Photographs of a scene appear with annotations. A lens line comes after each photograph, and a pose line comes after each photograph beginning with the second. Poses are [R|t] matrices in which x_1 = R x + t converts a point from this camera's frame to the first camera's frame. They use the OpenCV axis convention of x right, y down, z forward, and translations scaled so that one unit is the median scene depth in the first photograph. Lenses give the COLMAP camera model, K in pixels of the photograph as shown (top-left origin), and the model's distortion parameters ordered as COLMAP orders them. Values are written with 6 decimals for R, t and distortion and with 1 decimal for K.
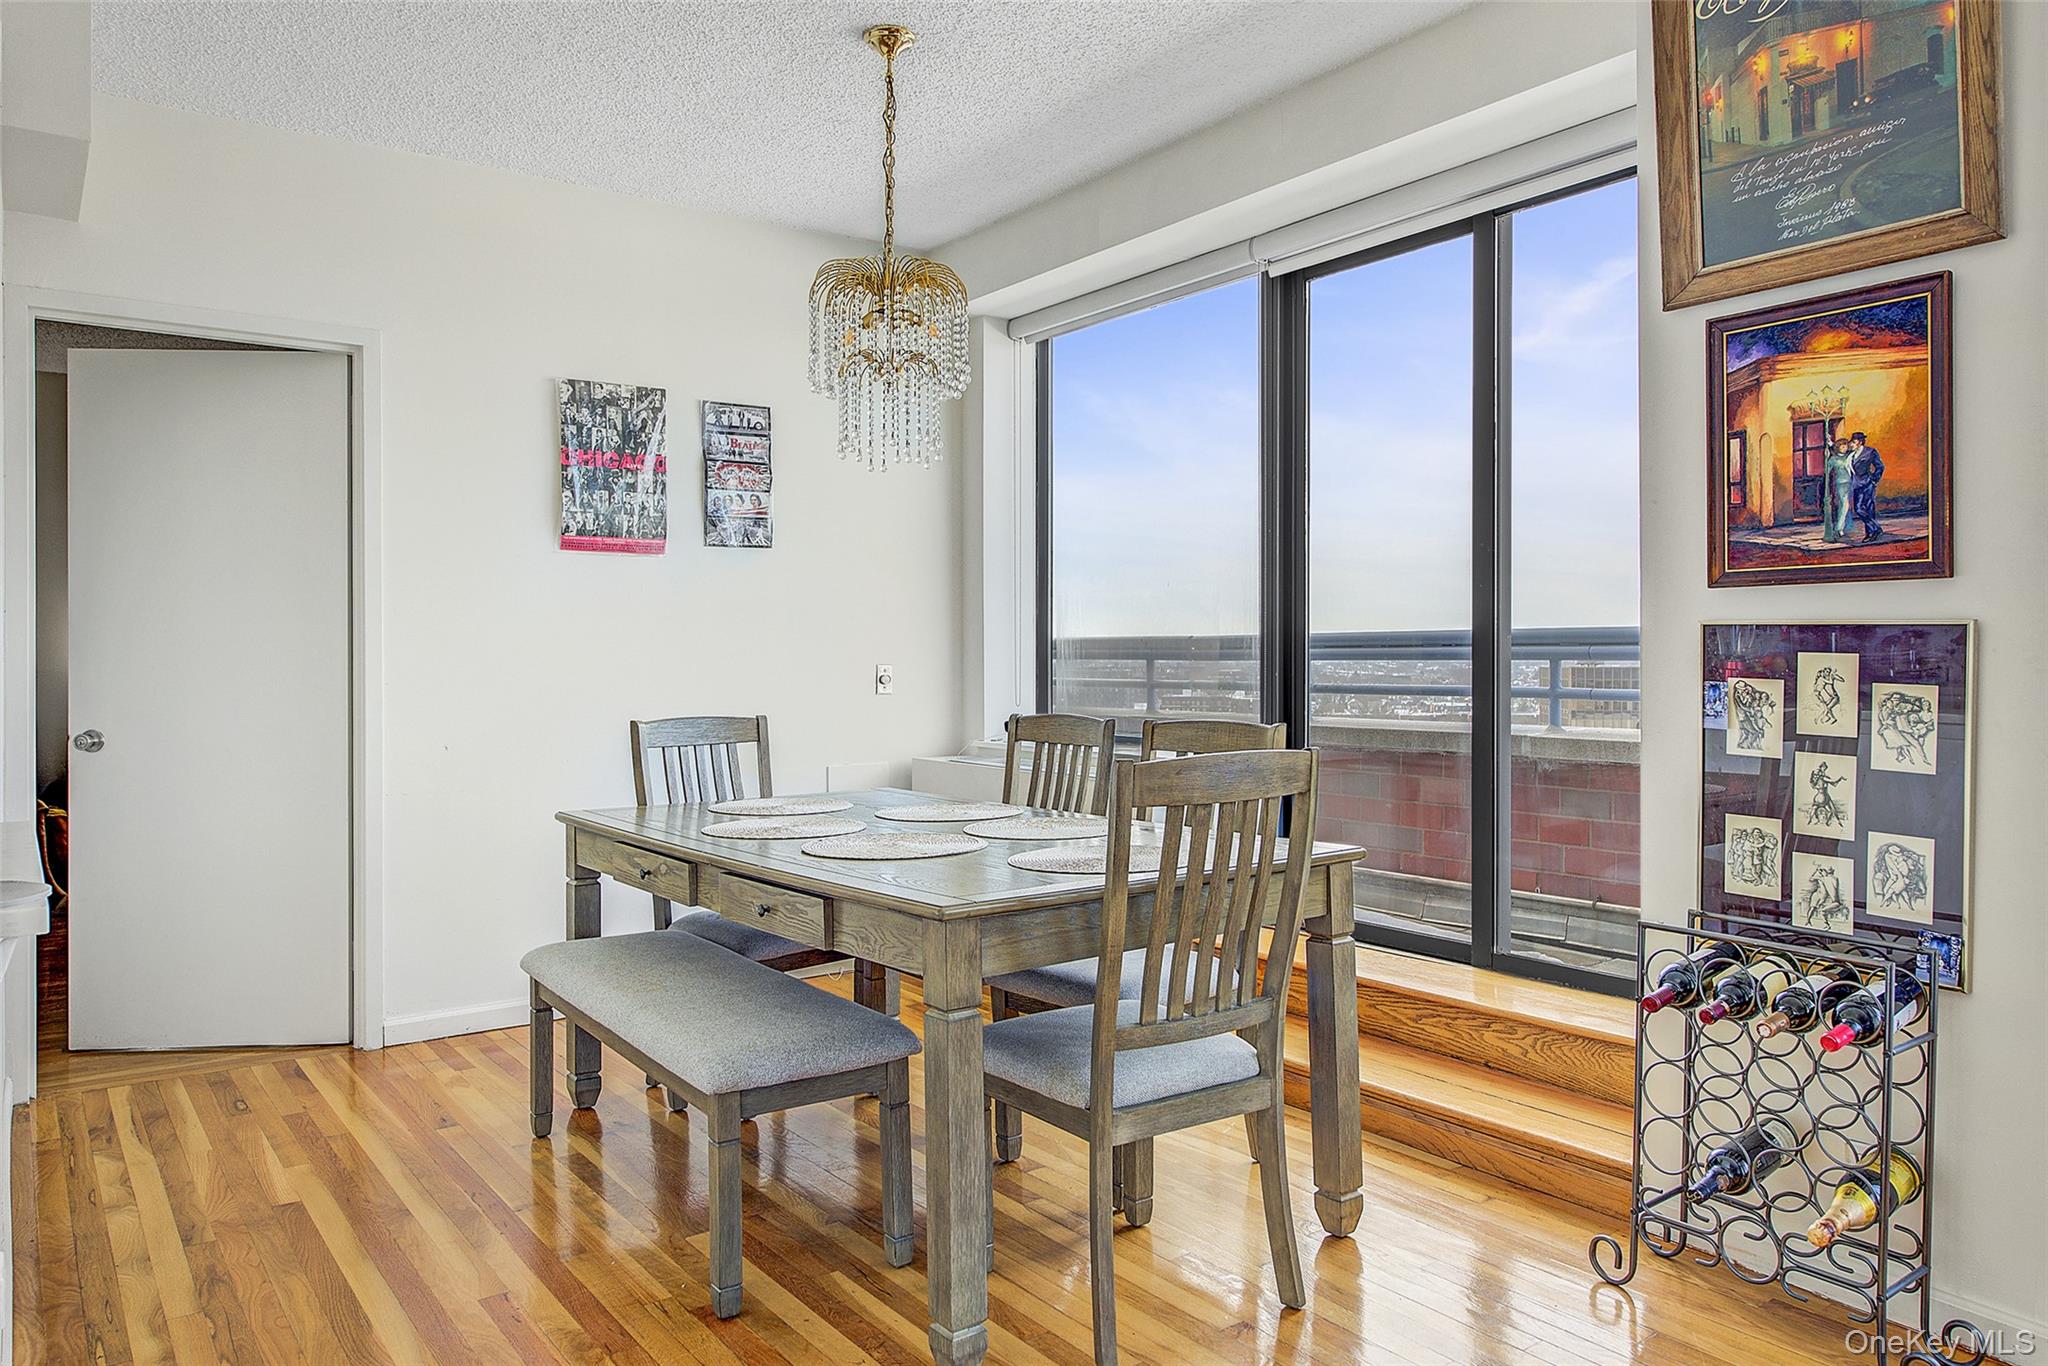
lens RADIAL K [[1373.9, 0, 1023.8], [0, 1373.9, 668.3], [0, 0, 1]] dist [-0.010038, 0.005528]
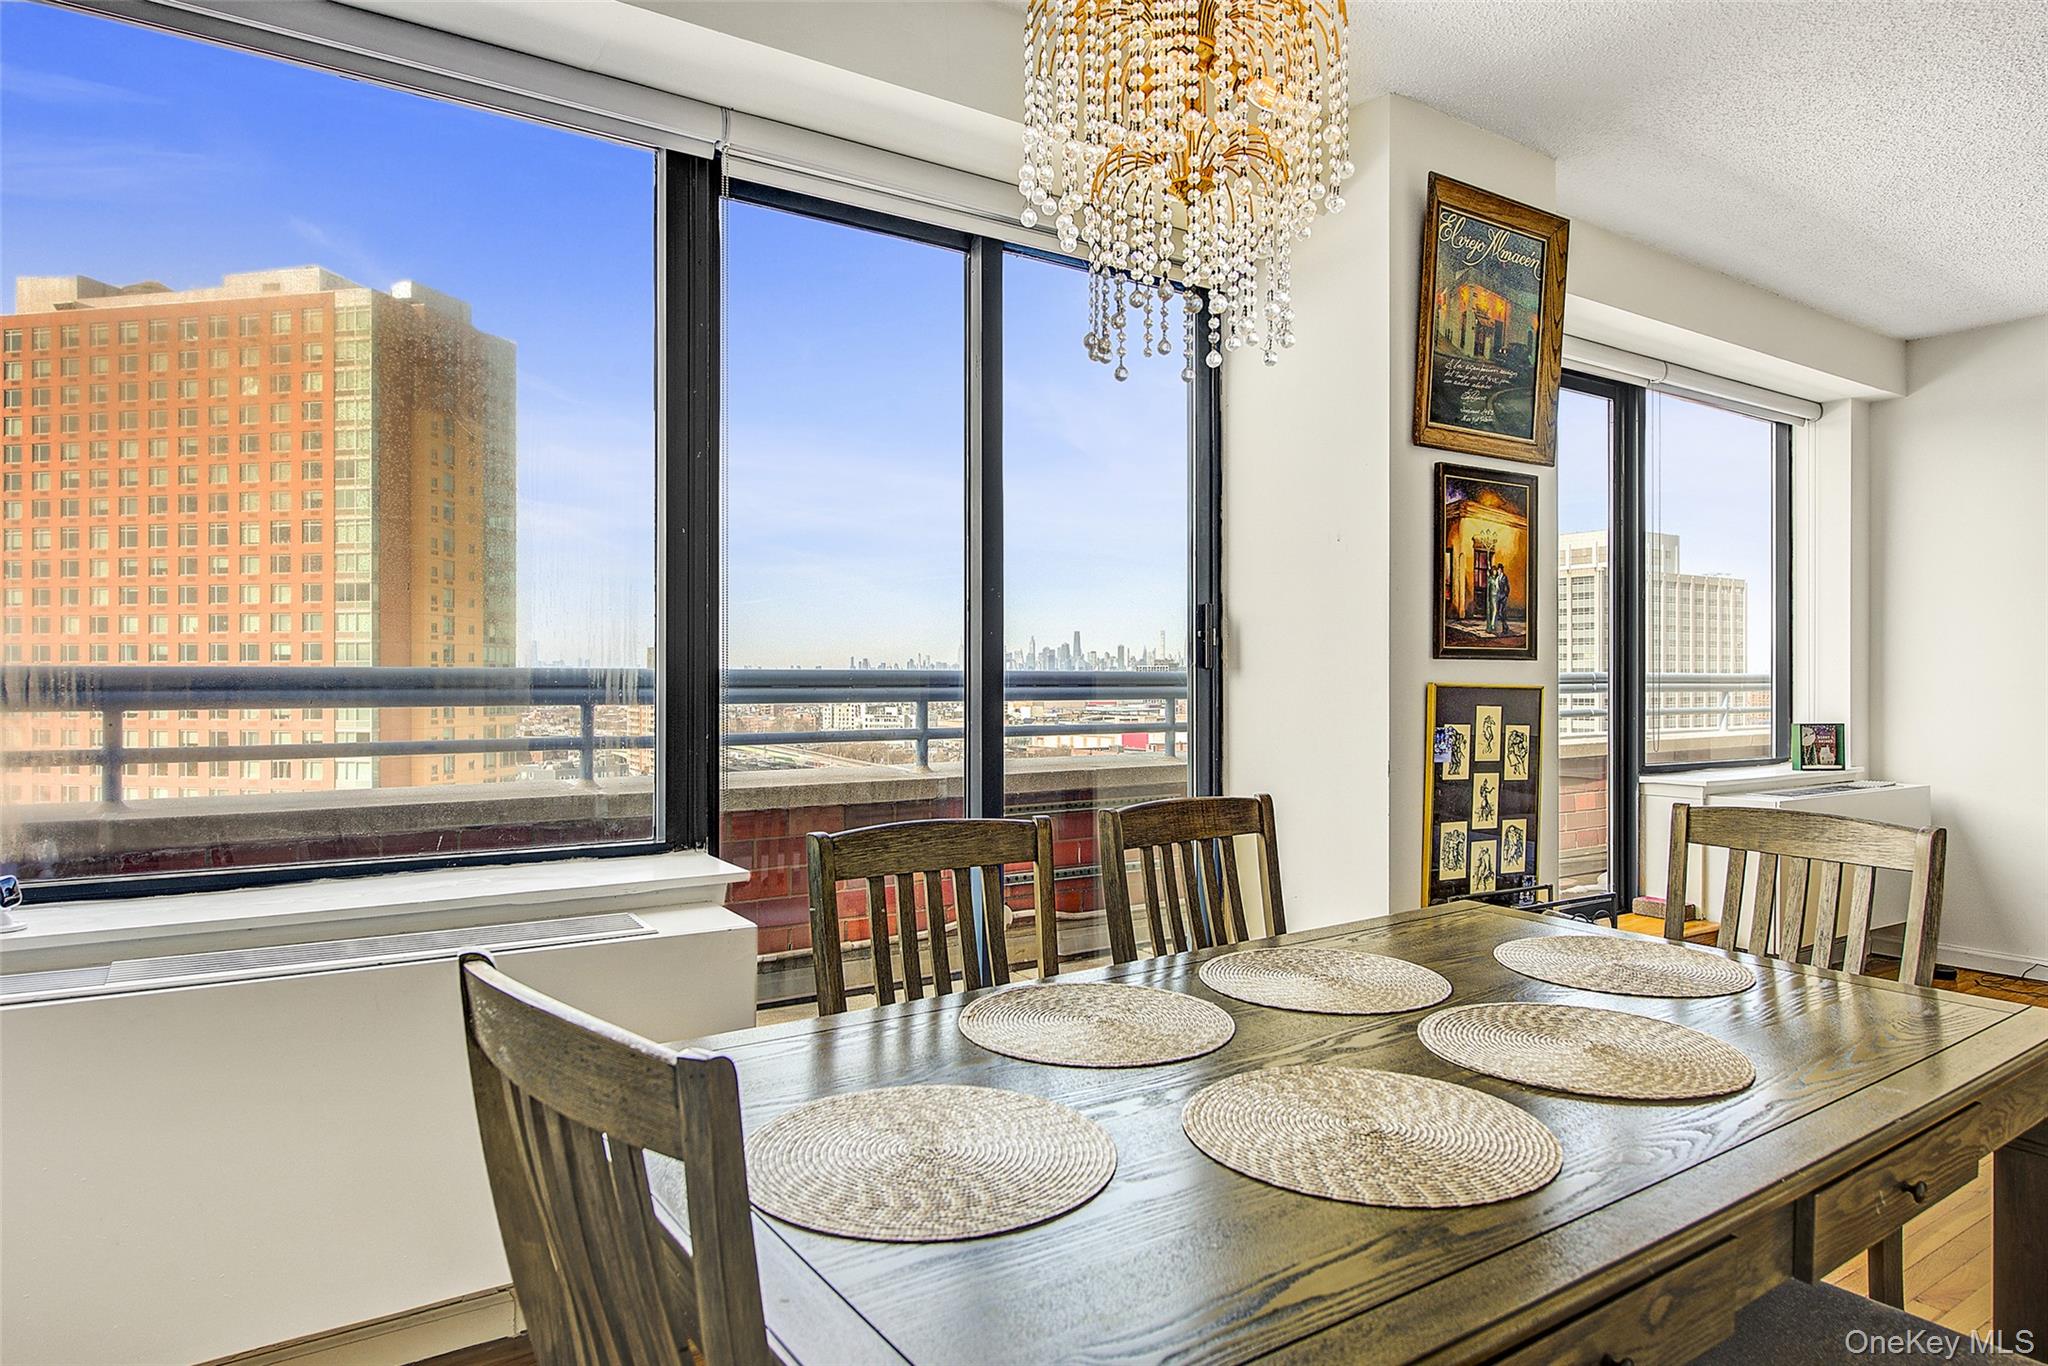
lens RADIAL K [[1204.6, 0, 1019.7], [0, 1204.6, 675.9], [0, 0, 1]] dist [0.011621, 0.001010]
pose [[0.046524, 0.005236, 0.998903, -0.733119], [0.005512, 0.999970, -0.005499, -0.038295], [-0.998902, 0.005762, 0.046494, 1.393045]]
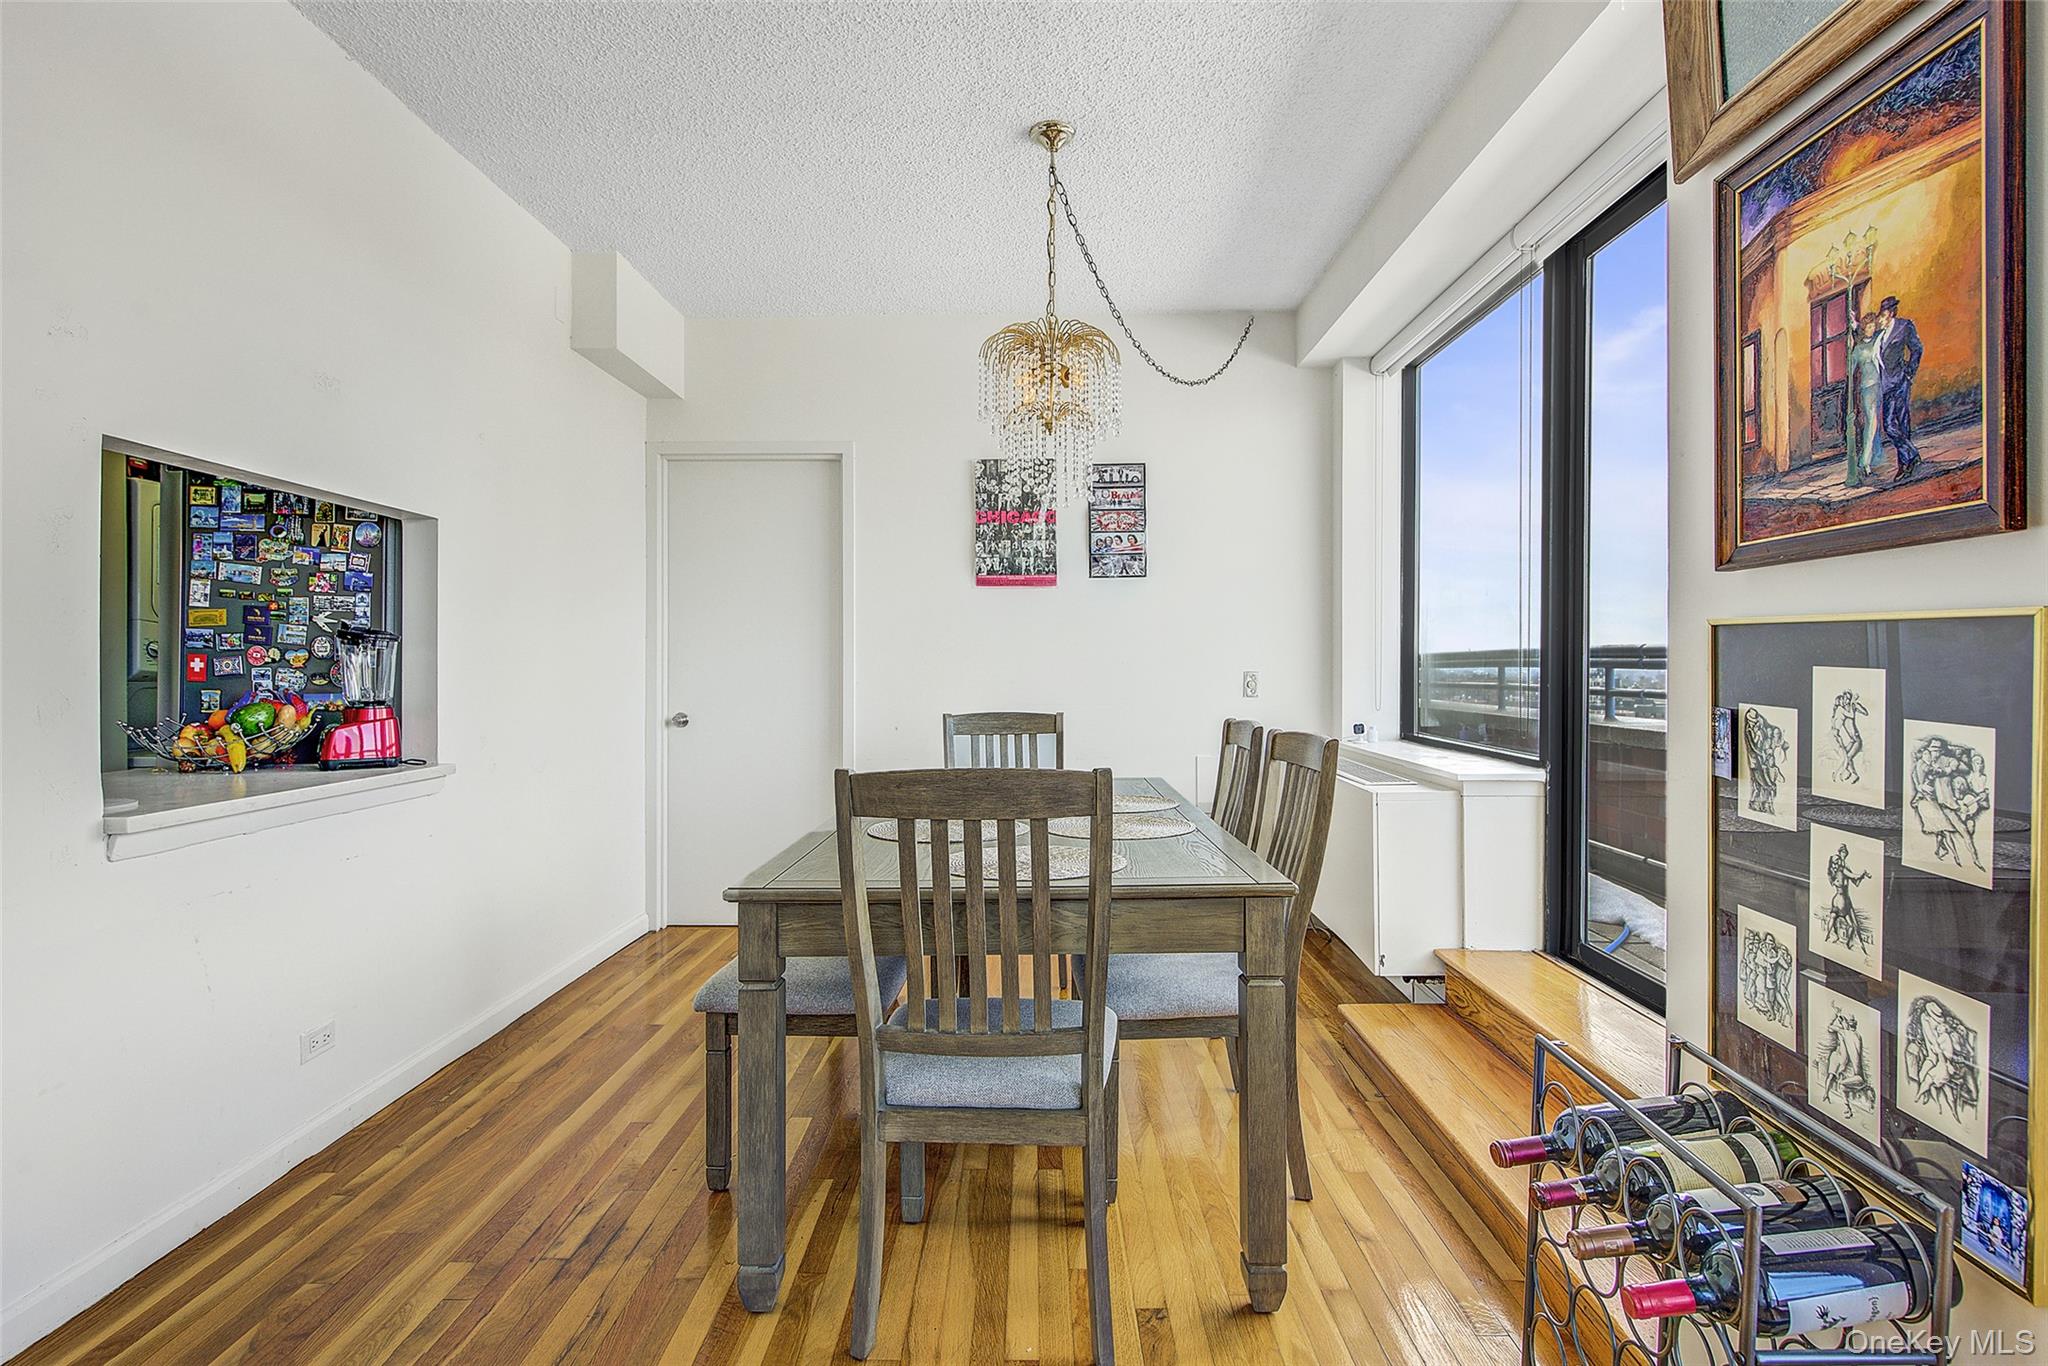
lens RADIAL K [[1018.2, 0, 1033.6], [0, 1018.2, 677.1], [0, 0, 1]] dist [-0.001297, -0.001311]
pose [[0.803008, 0.009839, -0.595887, 0.541504], [-0.006877, 0.999950, 0.007243, -0.007426], [0.595929, -0.001718, 0.803036, 0.398788]]
